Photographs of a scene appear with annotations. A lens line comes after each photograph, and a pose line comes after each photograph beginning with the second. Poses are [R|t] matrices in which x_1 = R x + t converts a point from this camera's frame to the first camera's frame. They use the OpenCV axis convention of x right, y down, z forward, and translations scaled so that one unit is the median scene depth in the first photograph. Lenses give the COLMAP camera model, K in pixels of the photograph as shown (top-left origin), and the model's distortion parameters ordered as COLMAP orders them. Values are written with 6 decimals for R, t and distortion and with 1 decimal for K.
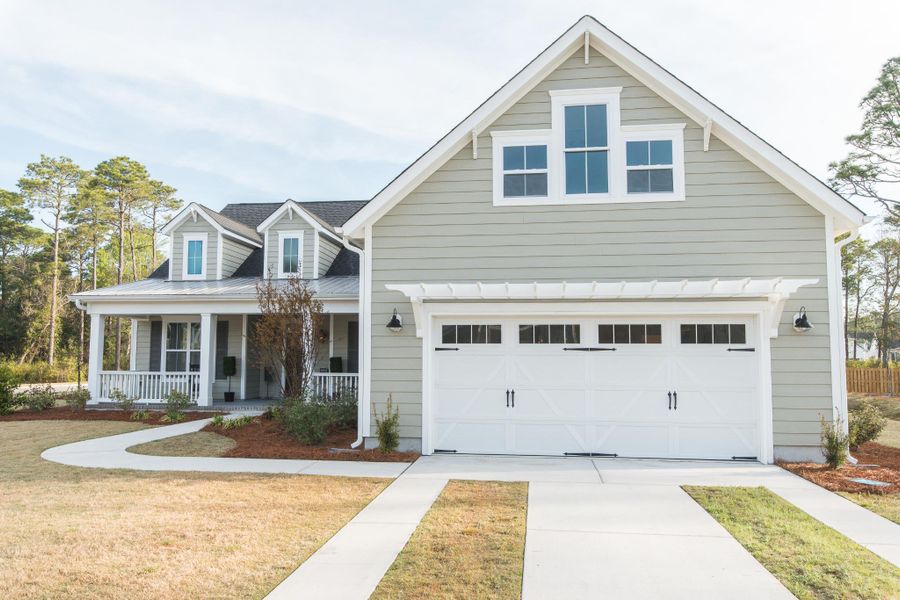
lens RADIAL K [[683.7, 0, 447.0], [0, 683.7, 304.1], [0, 0, 1]] dist [0.008843, -0.007153]
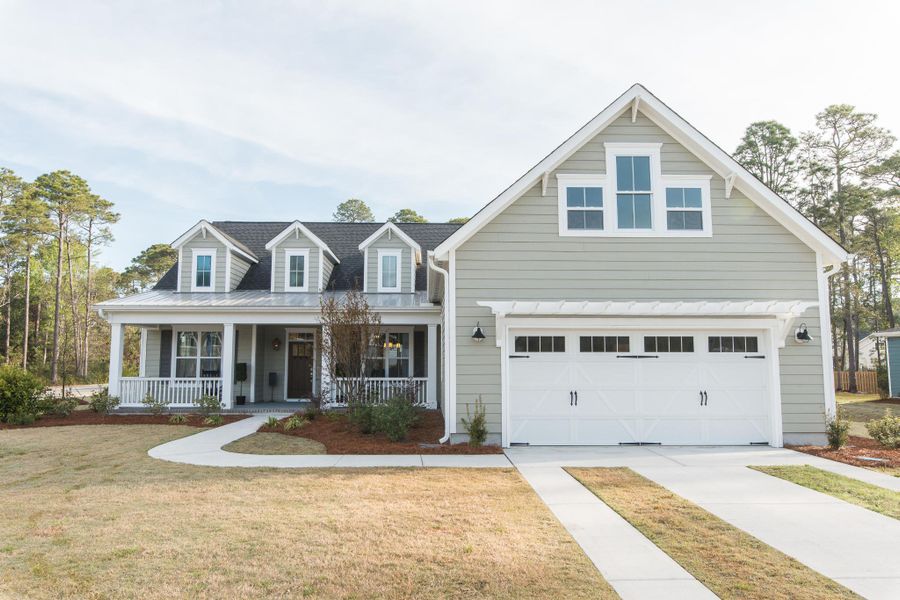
lens RADIAL K [[608.1, 0, 446.9], [0, 608.1, 303.2], [0, 0, 1]] dist [0.002252, 0.000392]
pose [[0.986593, 0.012628, 0.162711, -0.276970], [-0.009521, 0.999757, -0.019860, -0.003893], [-0.162922, 0.018044, 0.986474, -0.010466]]
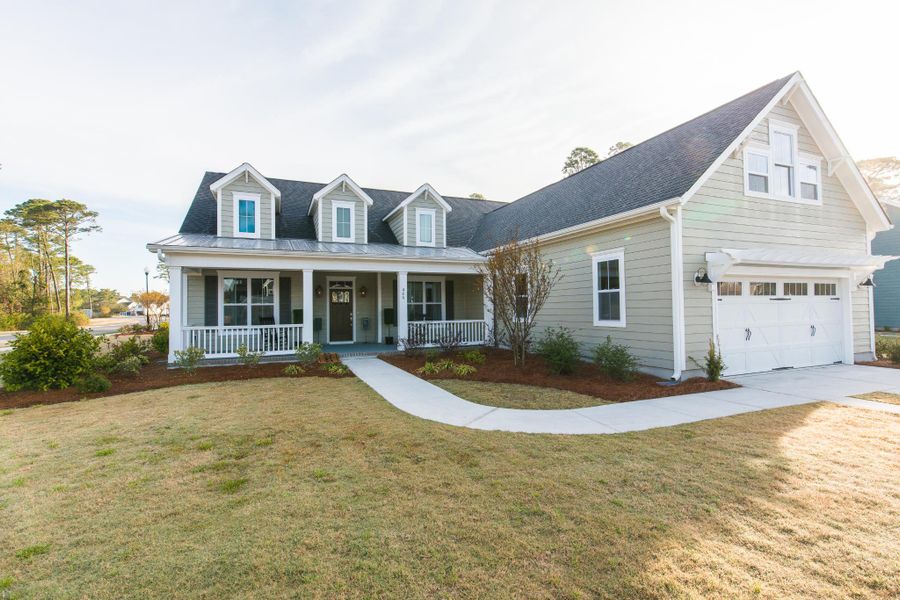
lens RADIAL K [[417.4, 0, 455.3], [0, 417.4, 293.9], [0, 0, 1]] dist [0.005464, 0.000203]
pose [[0.856449, 0.001771, 0.516228, -0.809016], [-0.025439, 0.998924, 0.038777, 0.033973], [-0.515604, -0.046343, 0.855573, 0.532858]]
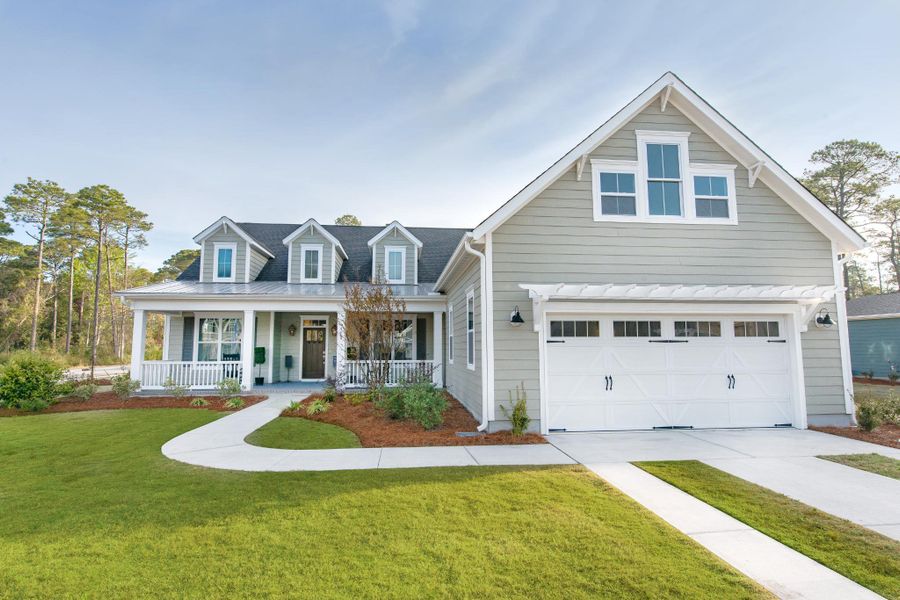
lens RADIAL K [[460.2, 0, 450.2], [0, 460.2, 298.7], [0, 0, 1]] dist [-0.000087, 0.000740]
pose [[0.970992, 0.017760, 0.238450, -0.340674], [-0.012552, 0.999649, -0.023342, 0.012755], [-0.238781, 0.019671, 0.970874, 0.265034]]
